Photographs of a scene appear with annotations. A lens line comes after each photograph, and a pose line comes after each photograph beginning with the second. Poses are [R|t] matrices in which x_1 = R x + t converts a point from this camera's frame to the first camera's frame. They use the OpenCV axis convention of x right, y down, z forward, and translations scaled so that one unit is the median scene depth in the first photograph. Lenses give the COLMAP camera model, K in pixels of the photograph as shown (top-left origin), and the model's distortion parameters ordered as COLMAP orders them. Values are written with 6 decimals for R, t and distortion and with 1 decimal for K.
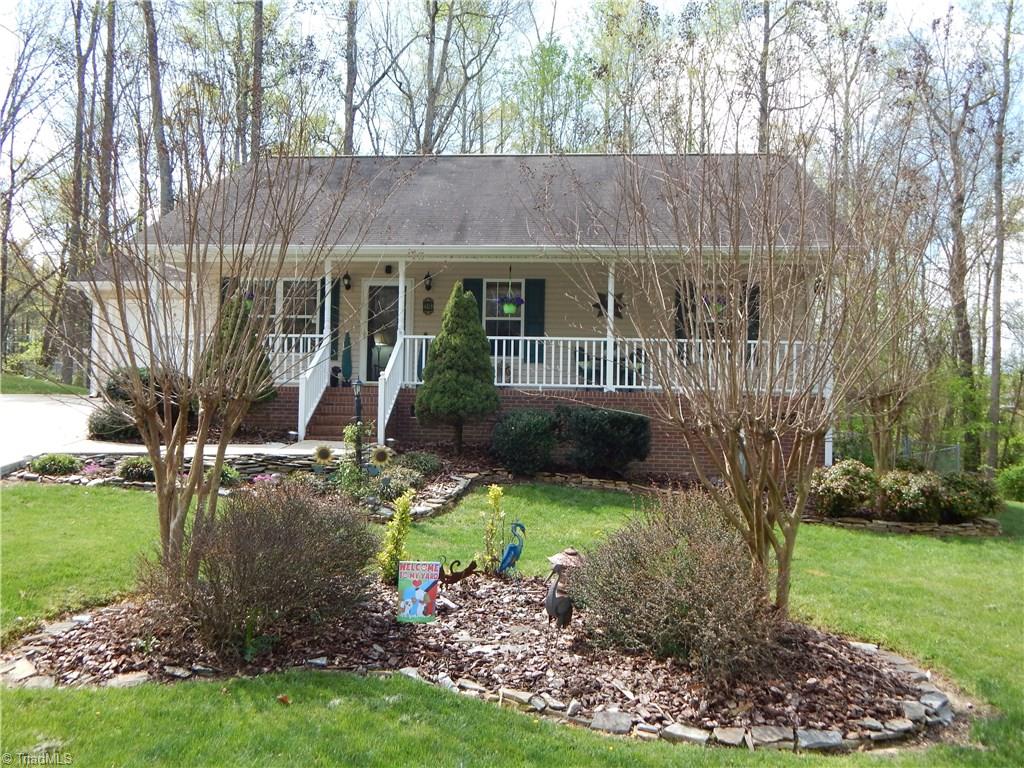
lens RADIAL K [[1016.4, 0, 512.0], [0, 1016.4, 385.1], [0, 0, 1]] dist [-0.000726, 0.000000]
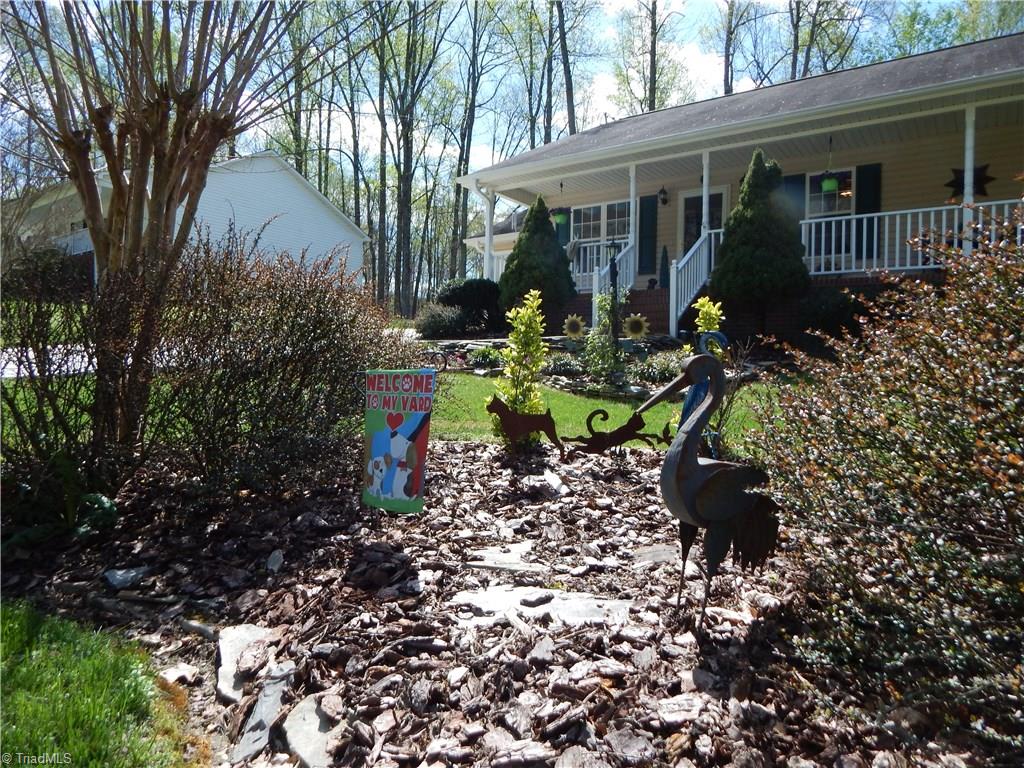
lens RADIAL K [[678.6, 0, 513.0], [0, 678.6, 384.1], [0, 0, 1]] dist [0.010871, 0.003857]
pose [[0.876558, -0.001447, -0.481293, 0.040547], [0.015825, 0.999541, 0.025815, 0.077048], [0.481035, -0.030245, 0.876179, 0.344530]]
